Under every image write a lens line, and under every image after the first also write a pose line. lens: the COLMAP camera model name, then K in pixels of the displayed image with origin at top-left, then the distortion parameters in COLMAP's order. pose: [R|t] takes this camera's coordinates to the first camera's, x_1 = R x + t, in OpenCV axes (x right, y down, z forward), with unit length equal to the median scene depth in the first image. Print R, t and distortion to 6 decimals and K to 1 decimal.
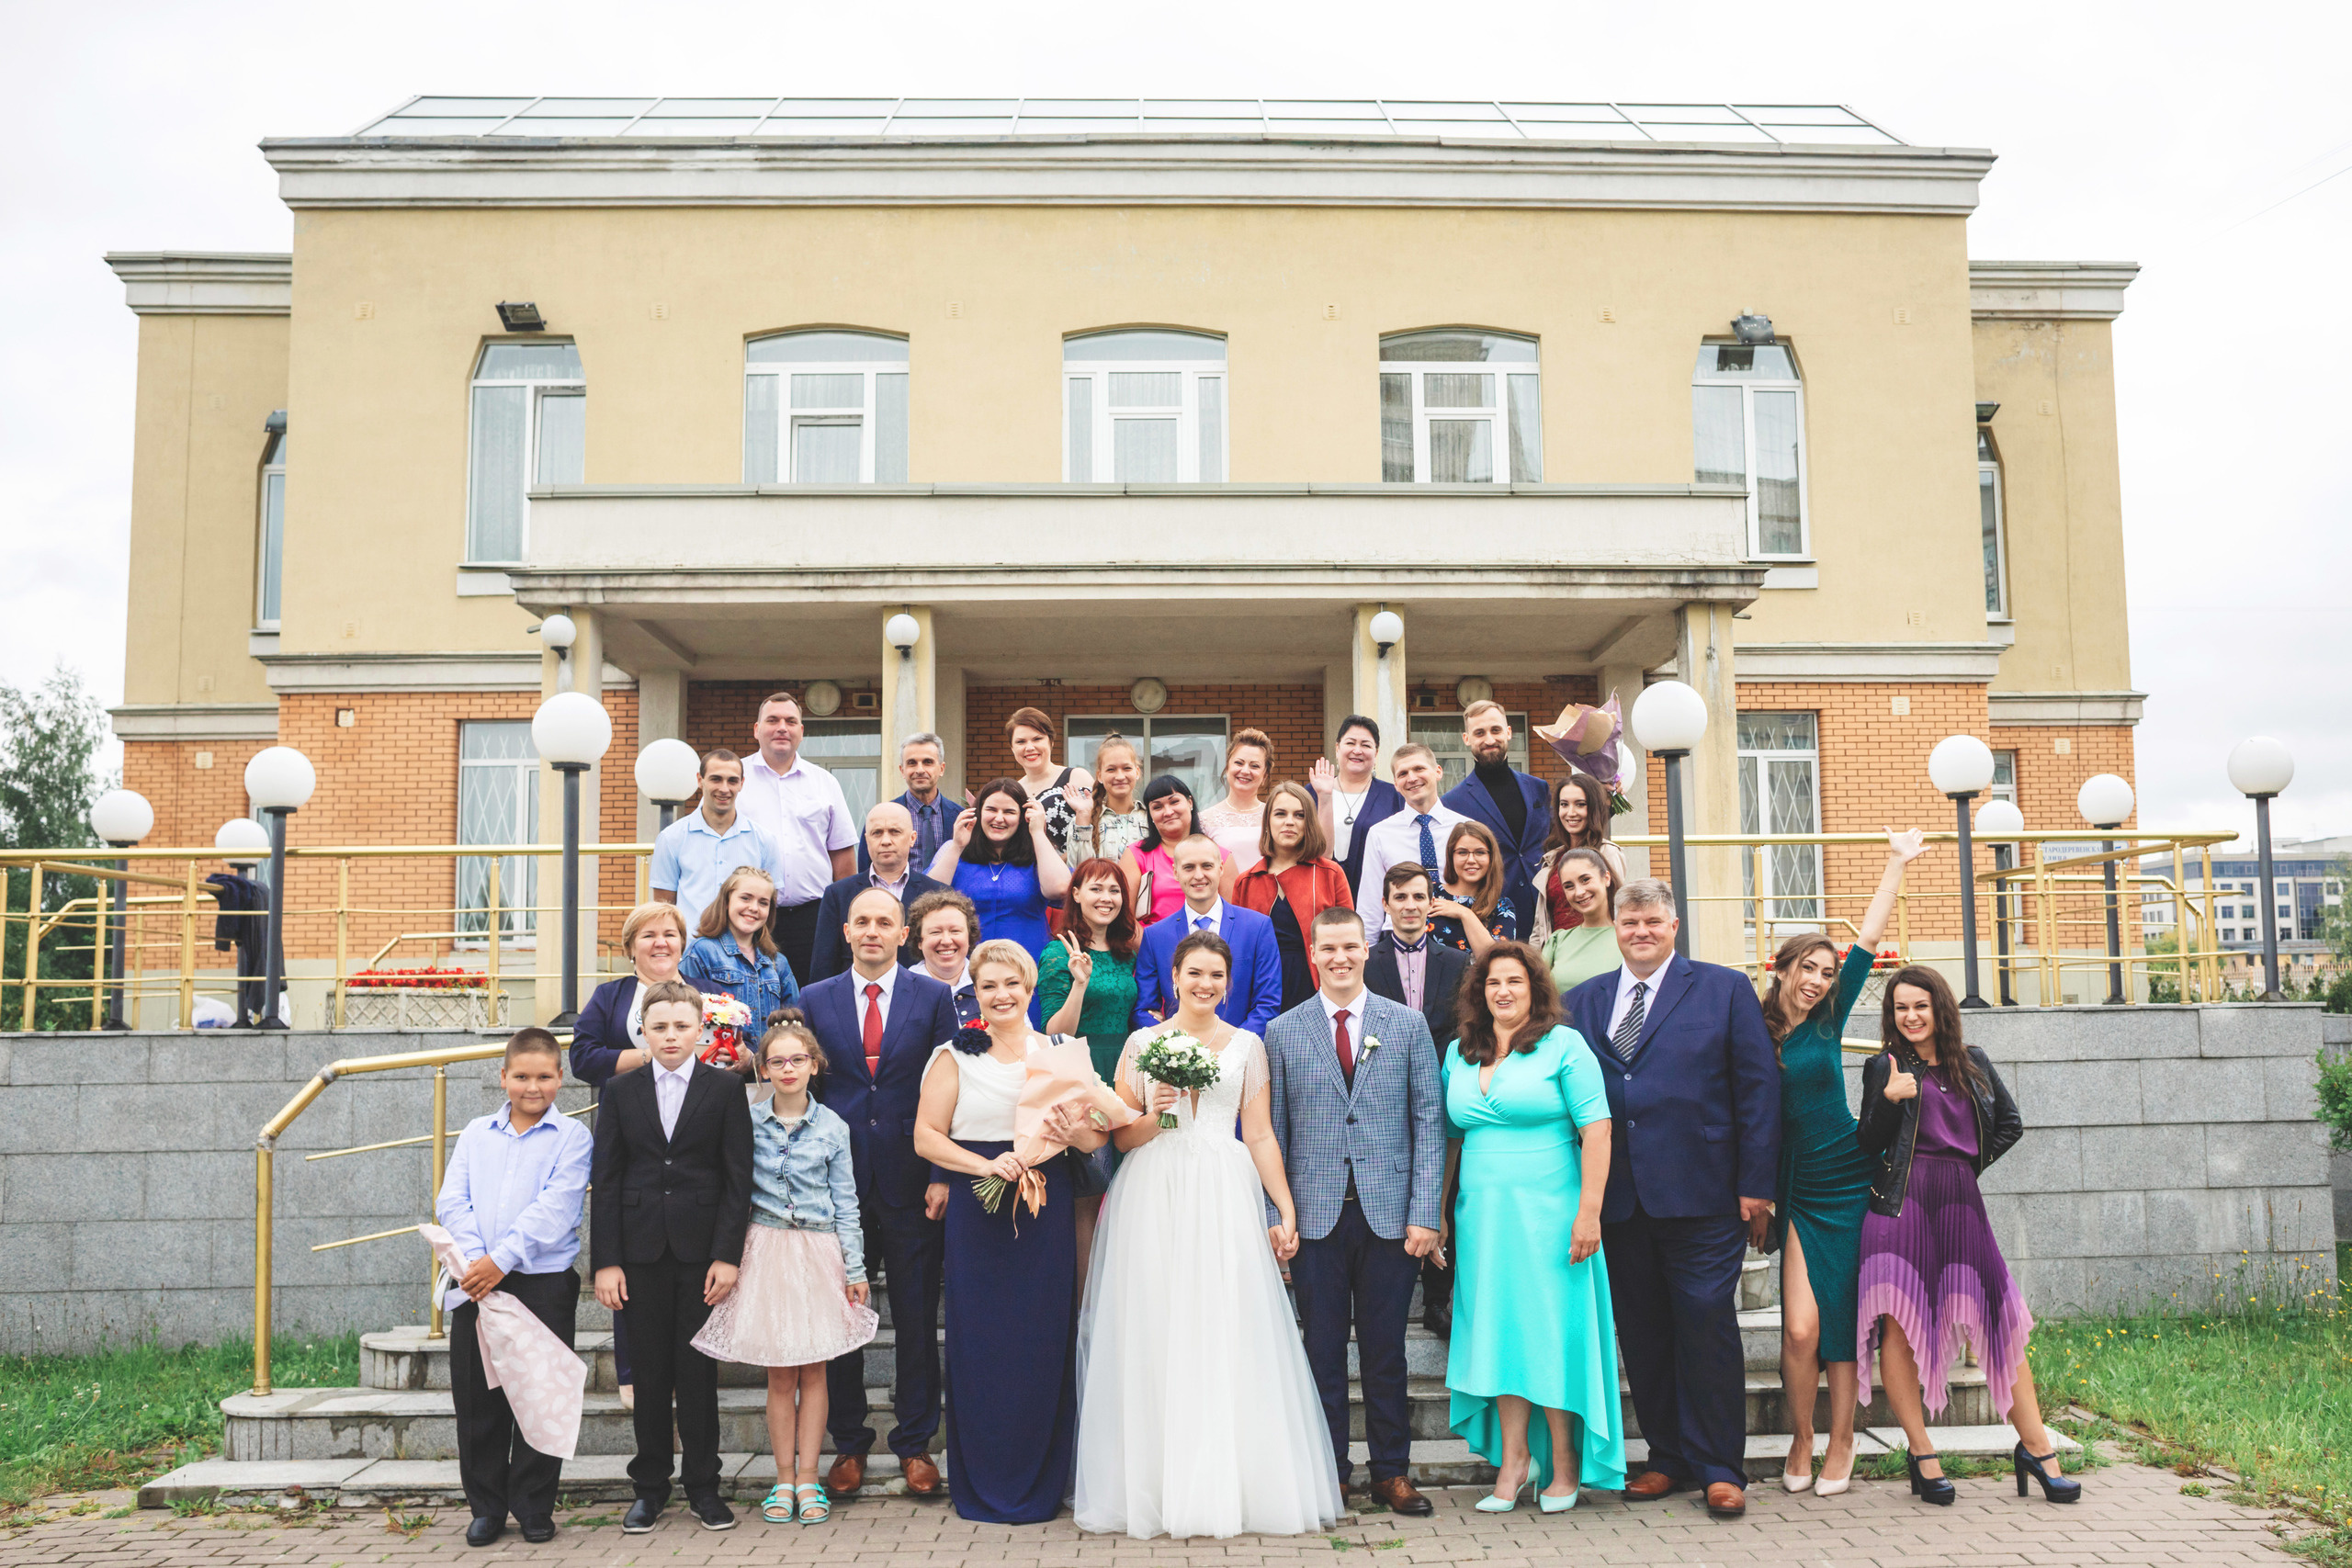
lens RADIAL K [[2030.9, 0, 1242.0], [0, 2030.9, 831.0], [0, 0, 1]] dist [-0.120231, 0.182071]
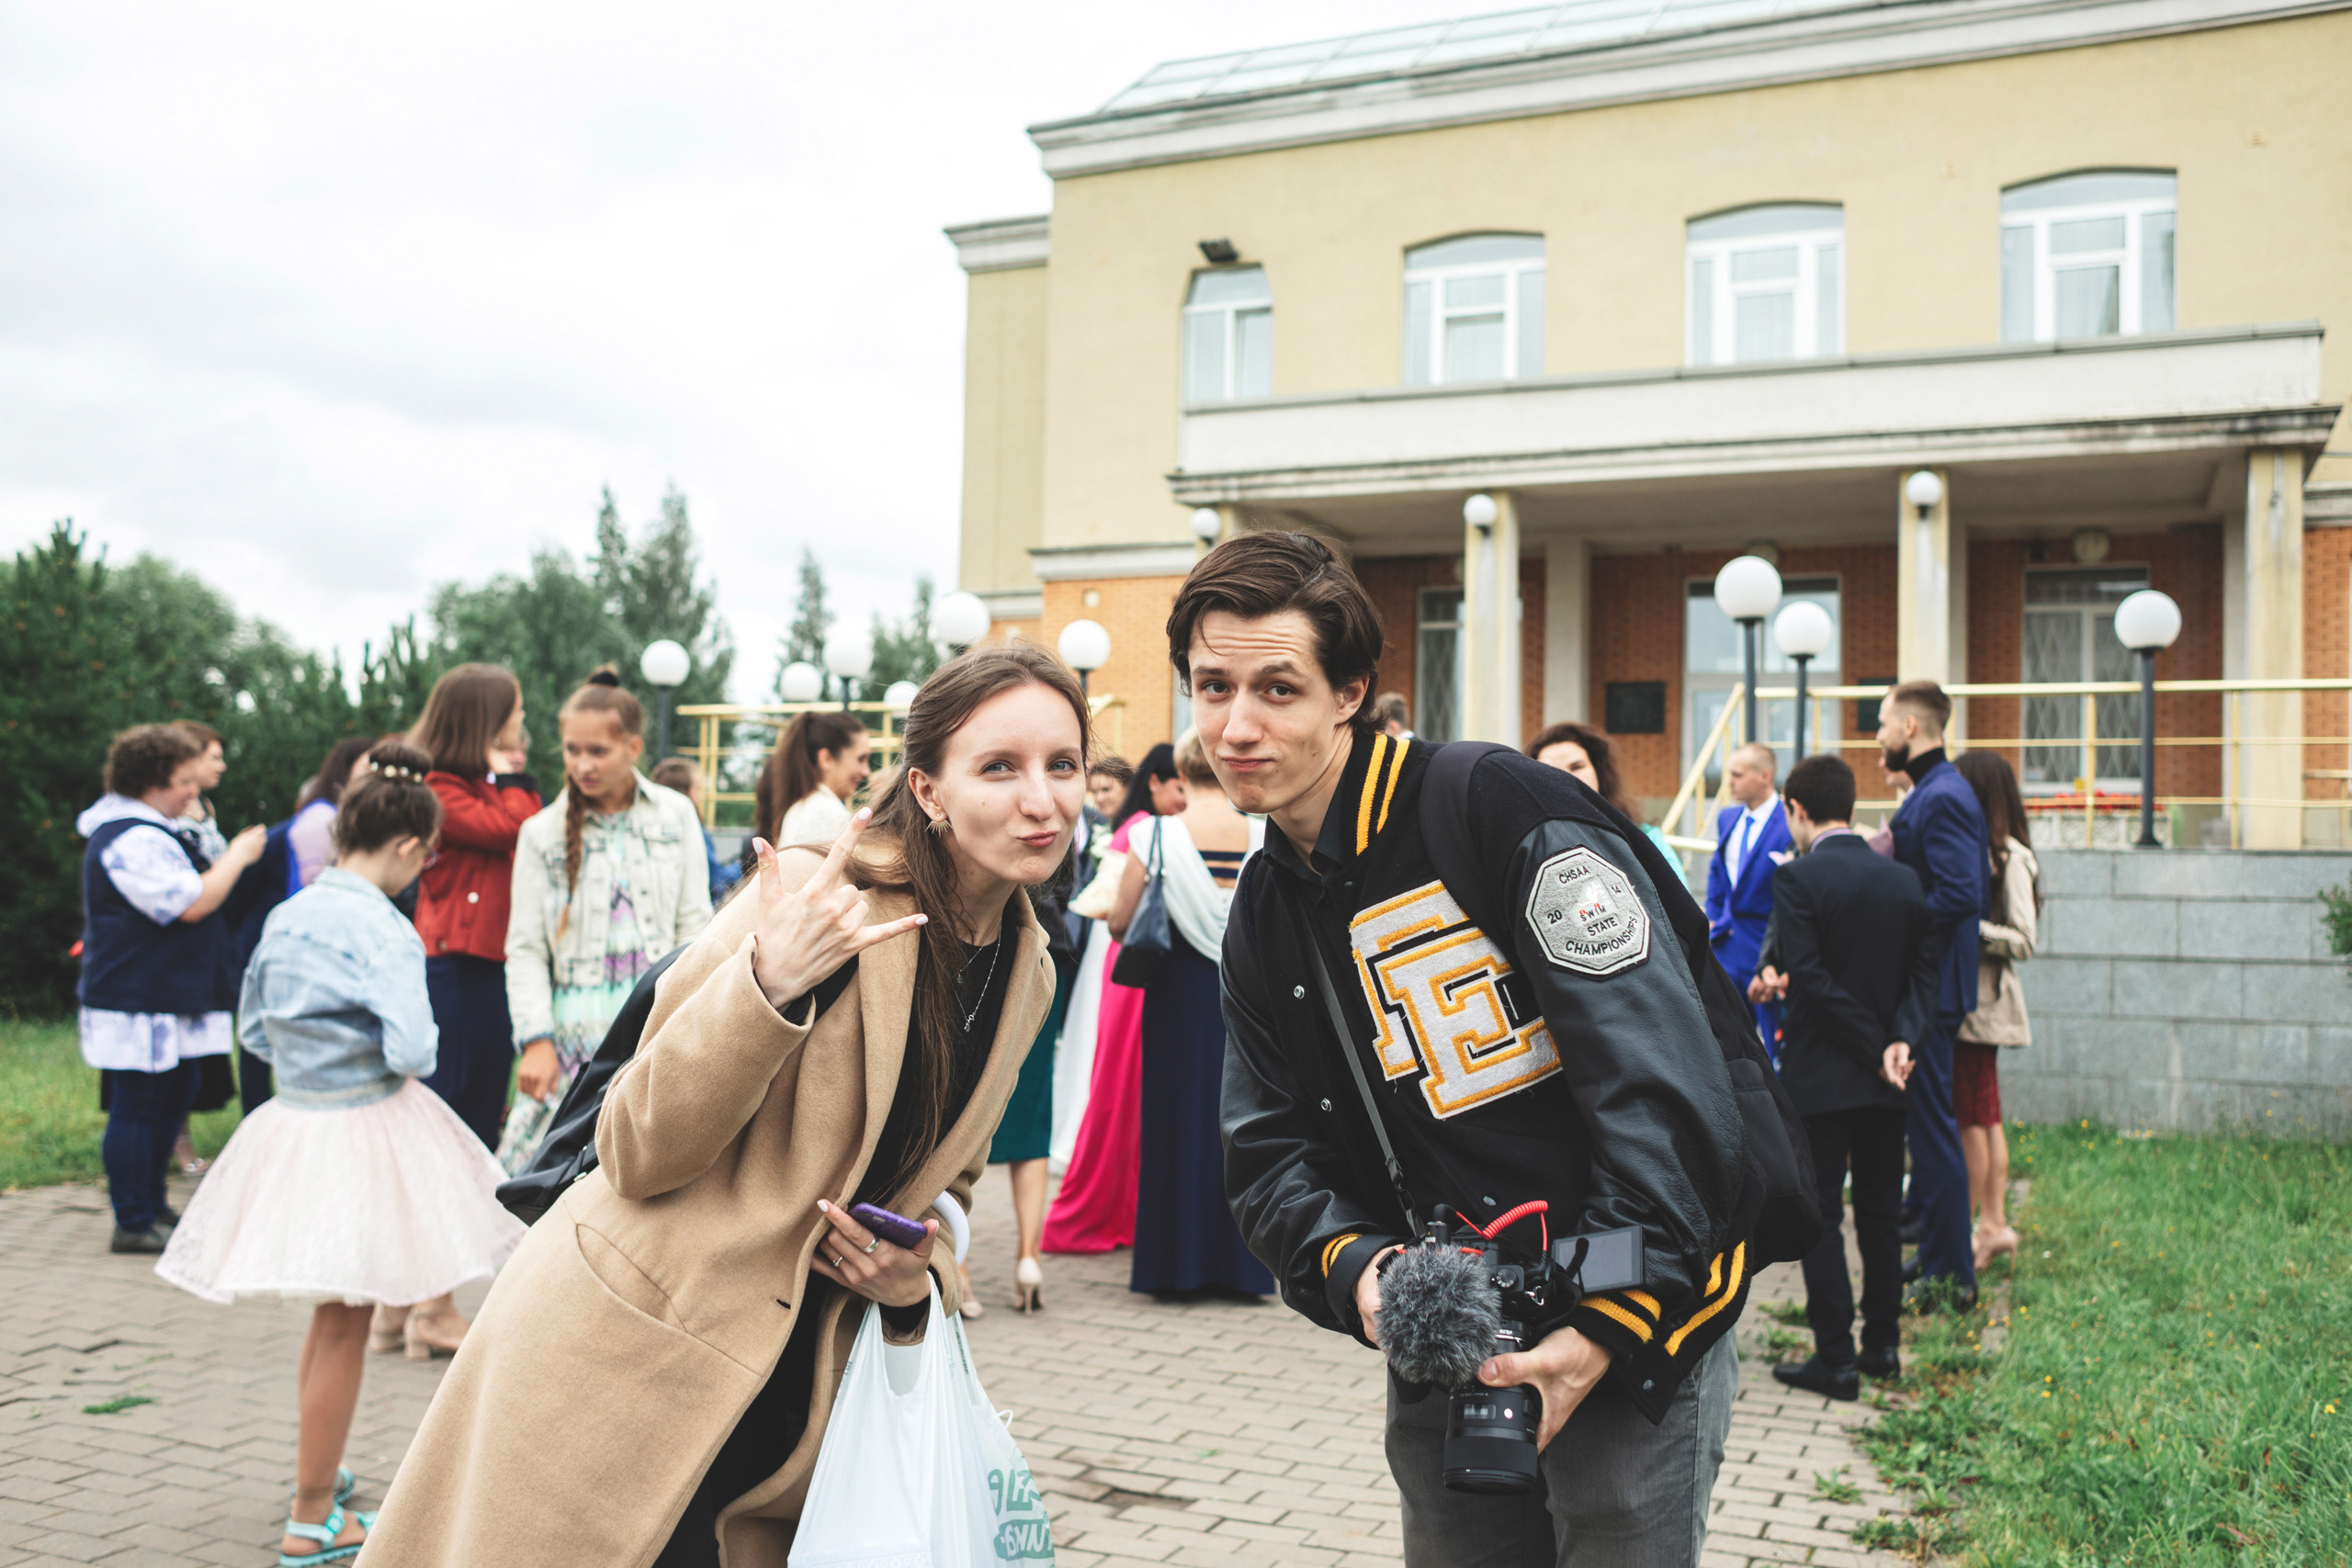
lens RADIAL K [[2030.9, 0, 1242.0], [0, 2030.9, 831.0], [0, 0, 1]] dist [-0.120231, 0.182071]
pose [[0.901160, 0.021279, -0.432964, 0.202481], [0.010106, 0.997492, 0.070057, -0.000673], [0.433369, -0.067508, 0.898685, -0.093059]]
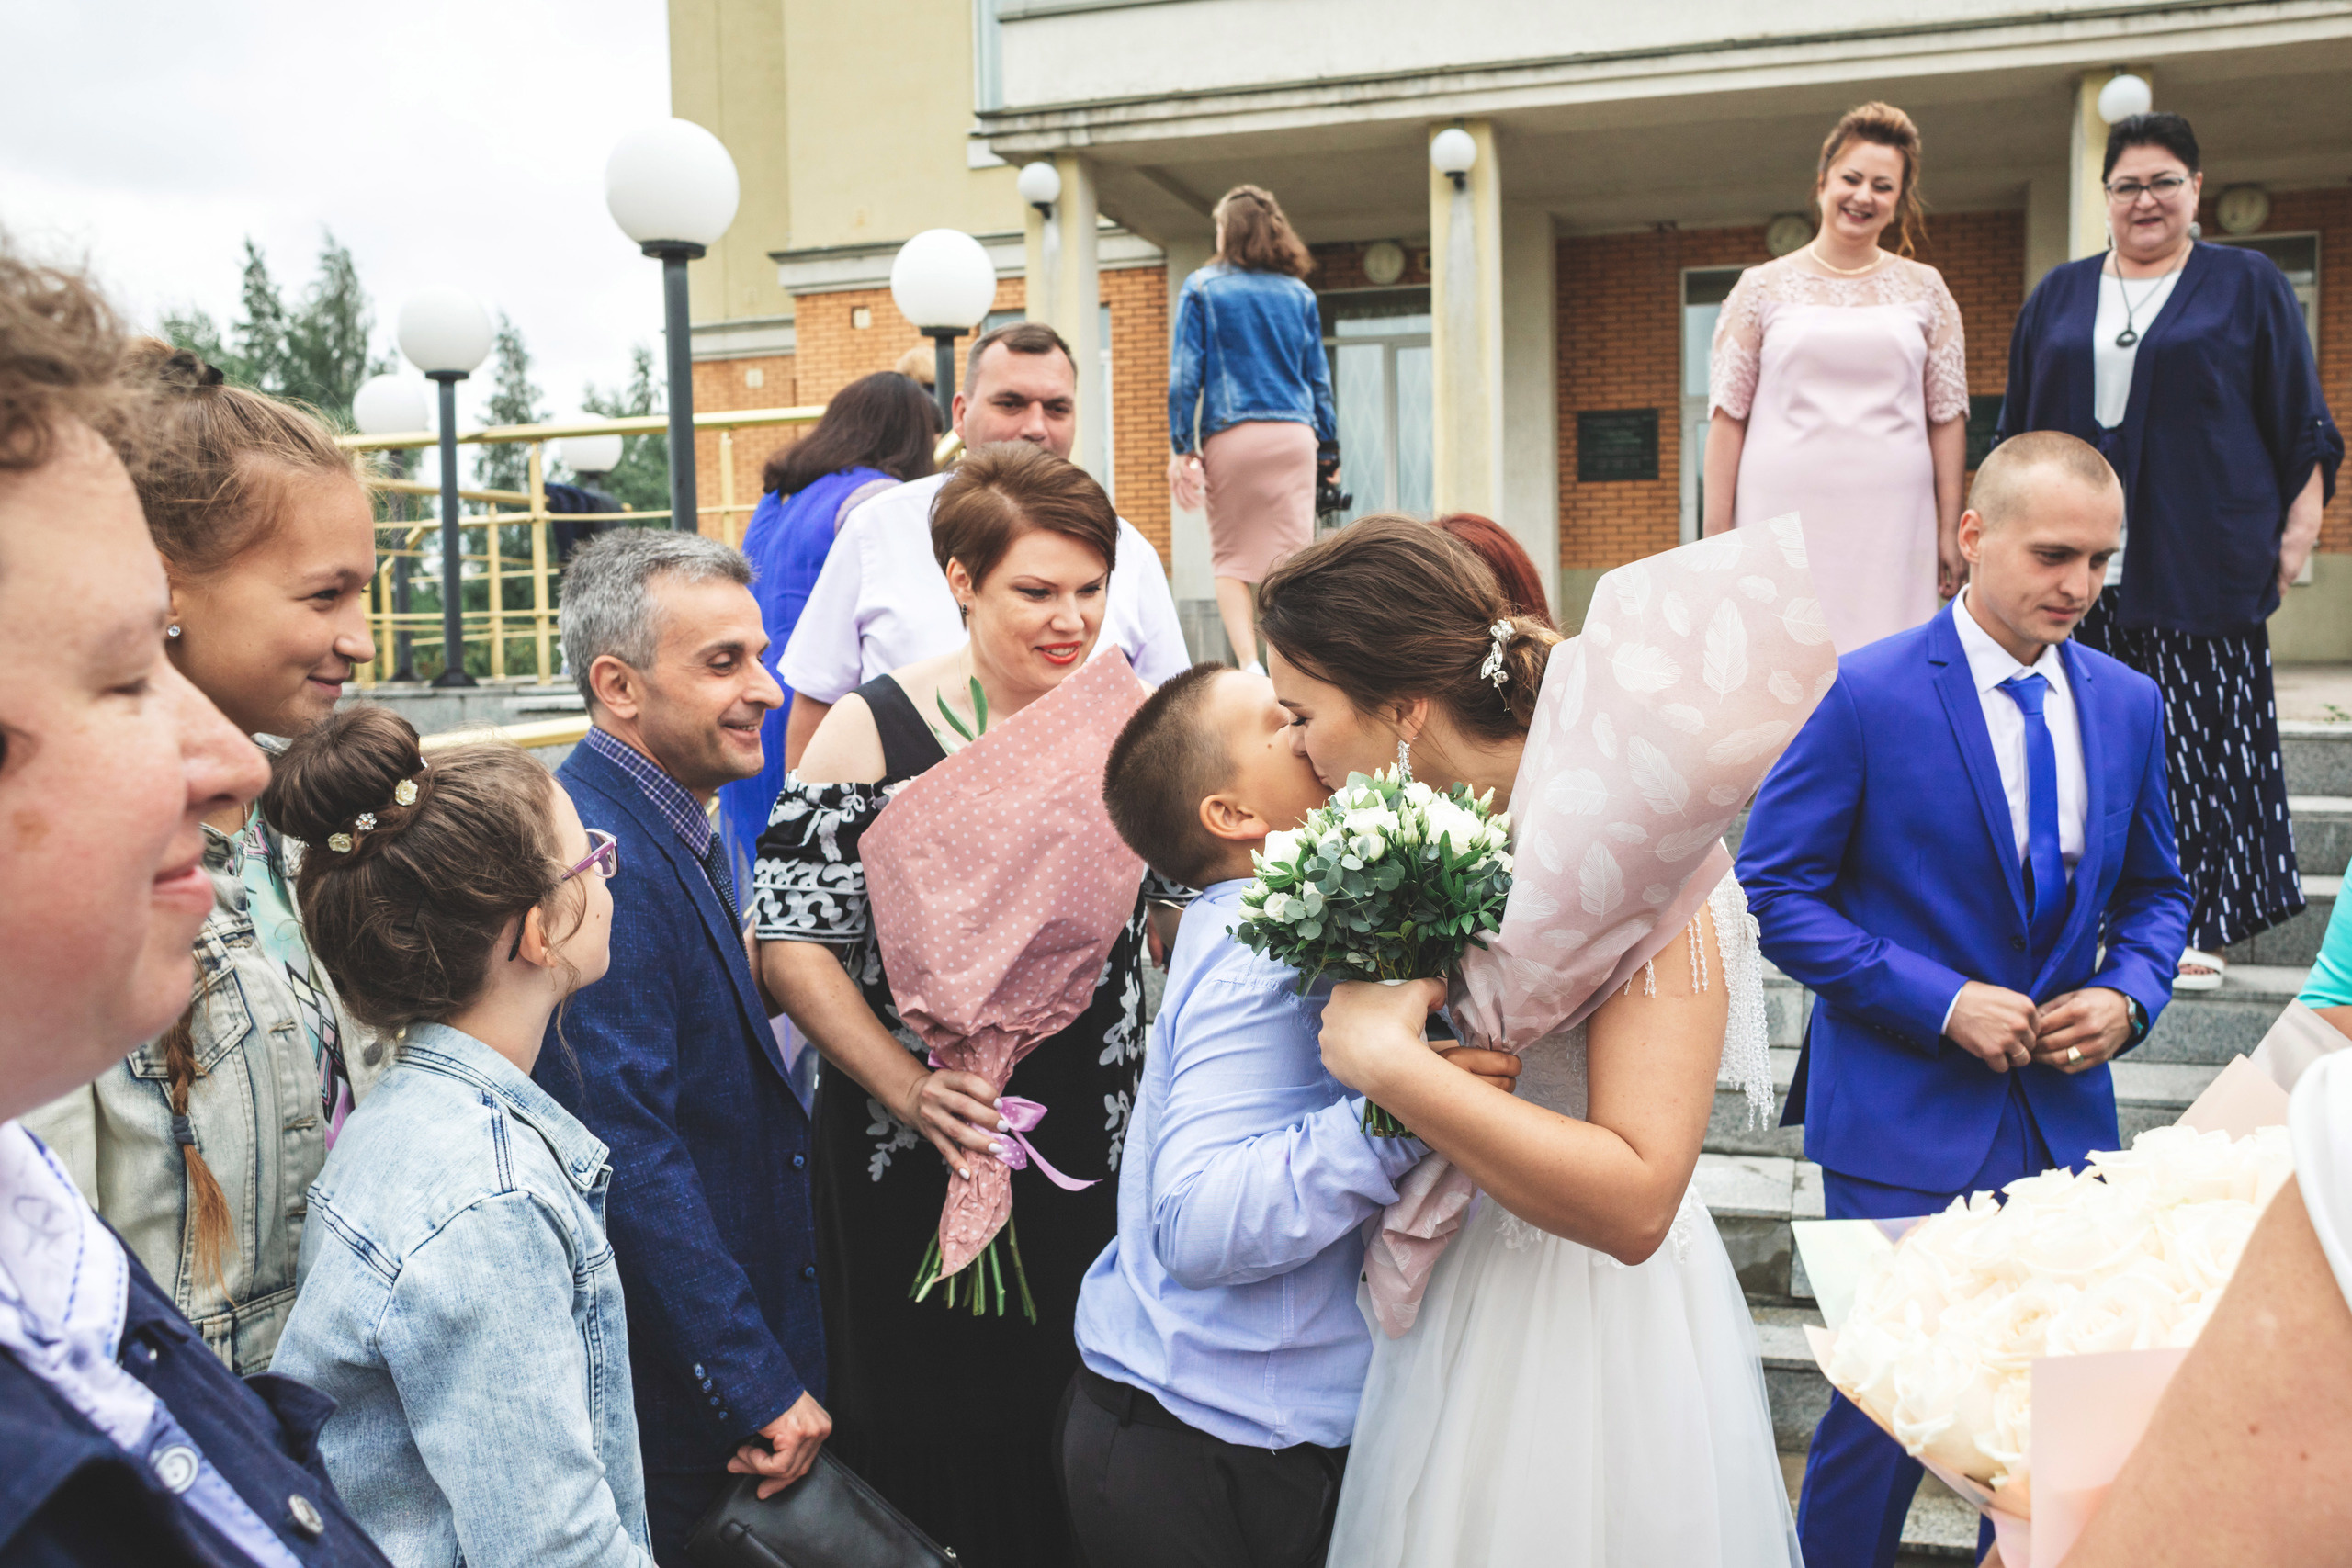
lens RADIAL K [[2030.9, 0, 1242.0], [0, 2030.9, 831.0], [0, 0, 1]] dist [-0.120231, 0.182071]
pose [[0.947977, 0.026514, -0.317233, 0.006123], [0.032838, 0.983065, 0.180292, 0.015180], [0.316641, -0.181330, 0.931052, 0.204095]]
